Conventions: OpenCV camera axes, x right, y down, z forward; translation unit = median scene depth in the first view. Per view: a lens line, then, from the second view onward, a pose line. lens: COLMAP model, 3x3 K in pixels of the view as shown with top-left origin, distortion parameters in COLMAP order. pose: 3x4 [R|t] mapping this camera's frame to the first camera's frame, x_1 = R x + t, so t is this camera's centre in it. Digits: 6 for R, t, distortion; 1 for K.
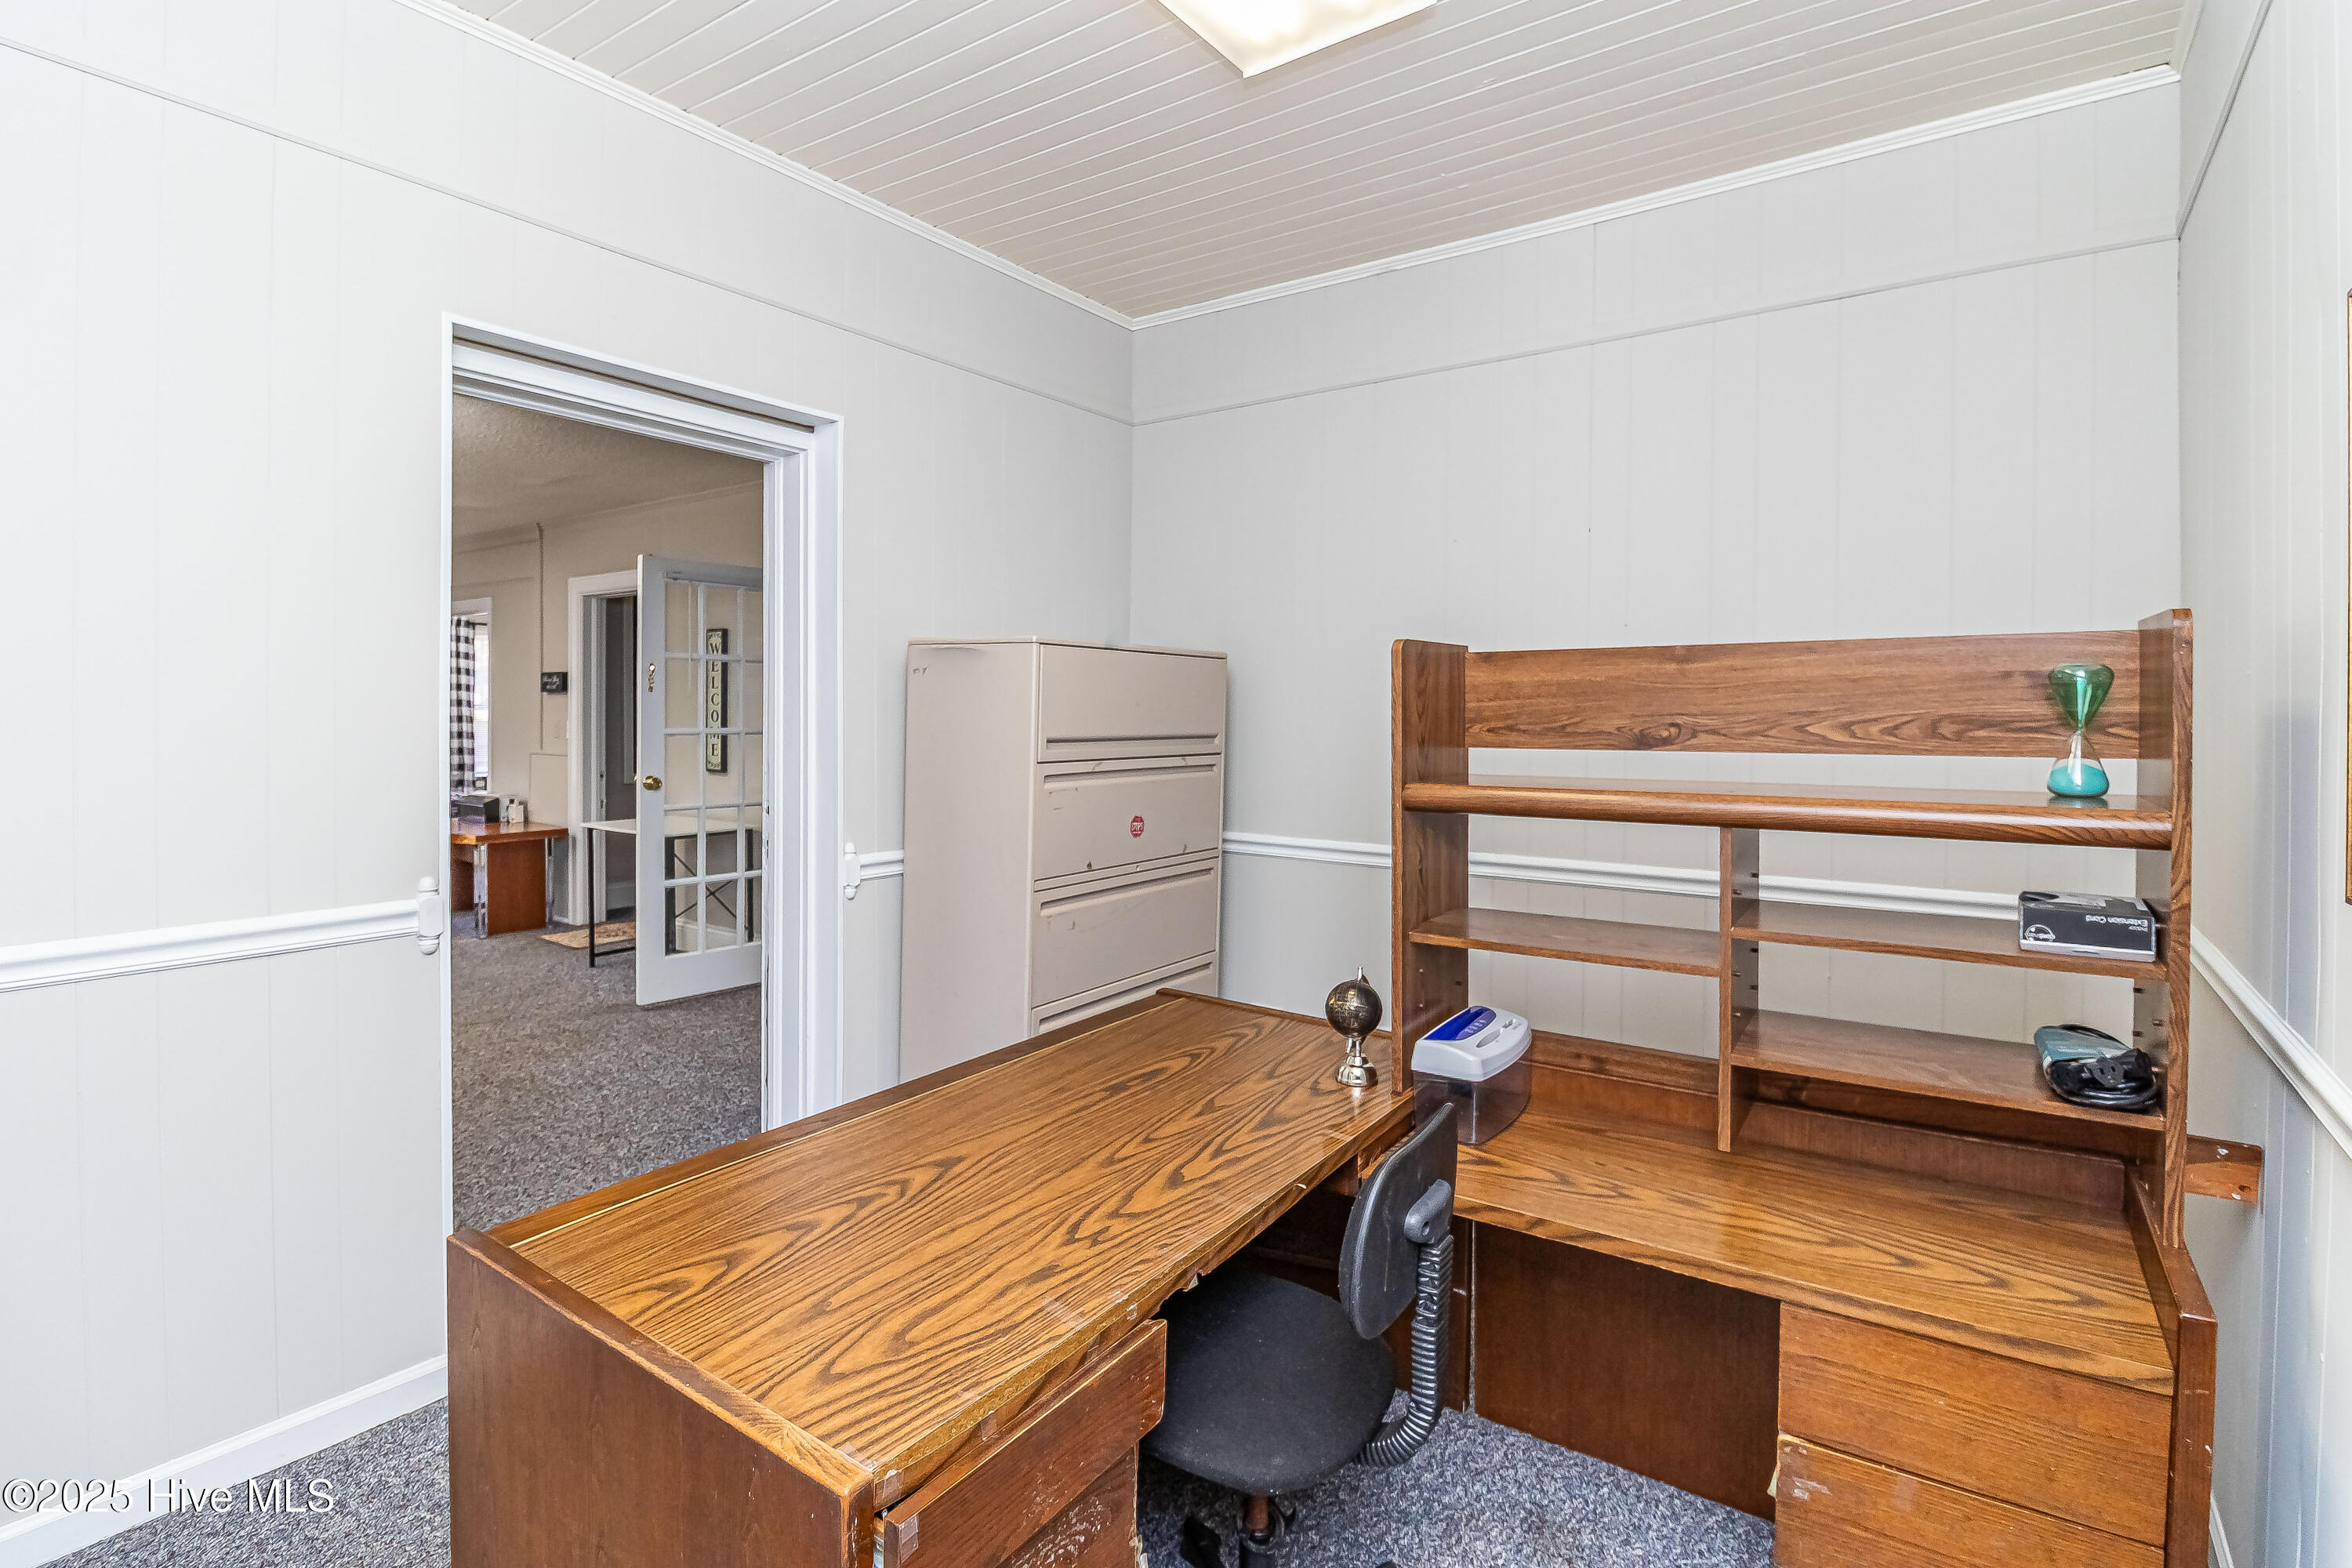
lens RADIAL K [[1114.3, 0, 1174.1], [0, 1114.3, 716.9], [0, 0, 1]] dist [0.001275, 0.000055]
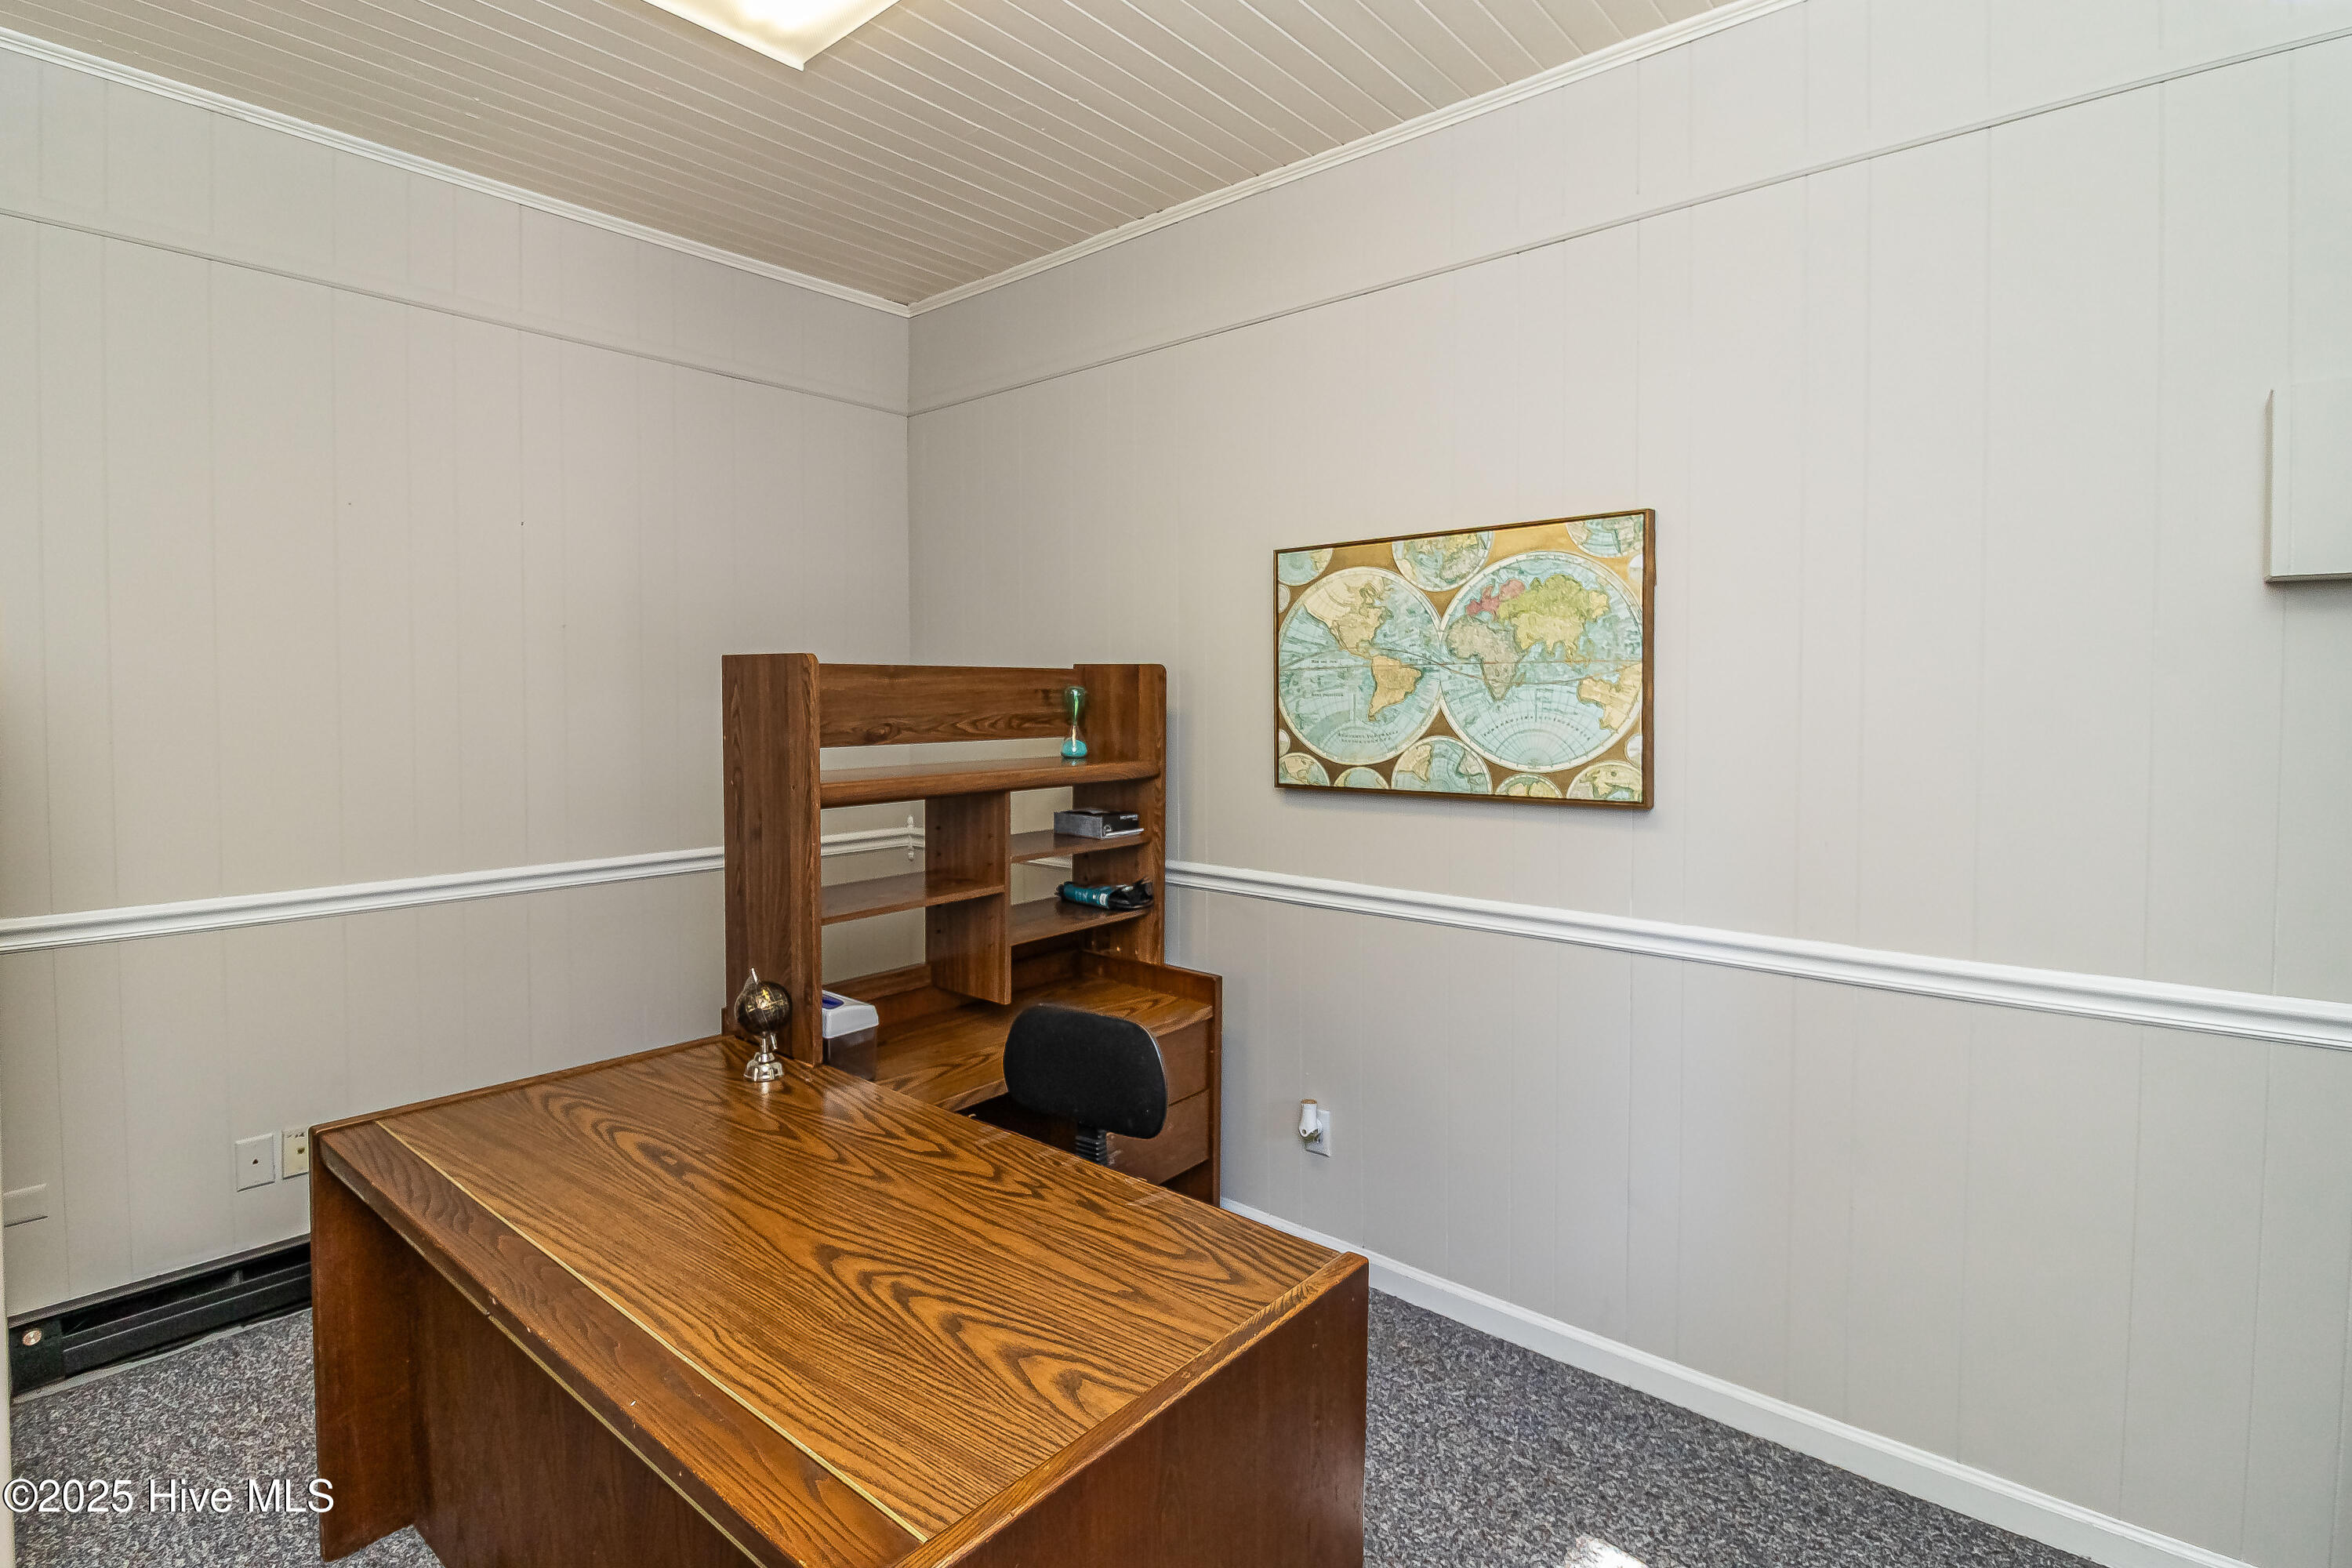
lens RADIAL K [[1143.2, 0, 1183.1], [0, 1143.2, 725.1], [0, 0, 1]] dist [0.001259, -0.016813]
pose [[0.069166, -0.023728, 0.997323, -1.119478], [0.007794, 0.999699, 0.023244, -0.027086], [-0.997575, 0.006165, 0.069331, 0.706454]]
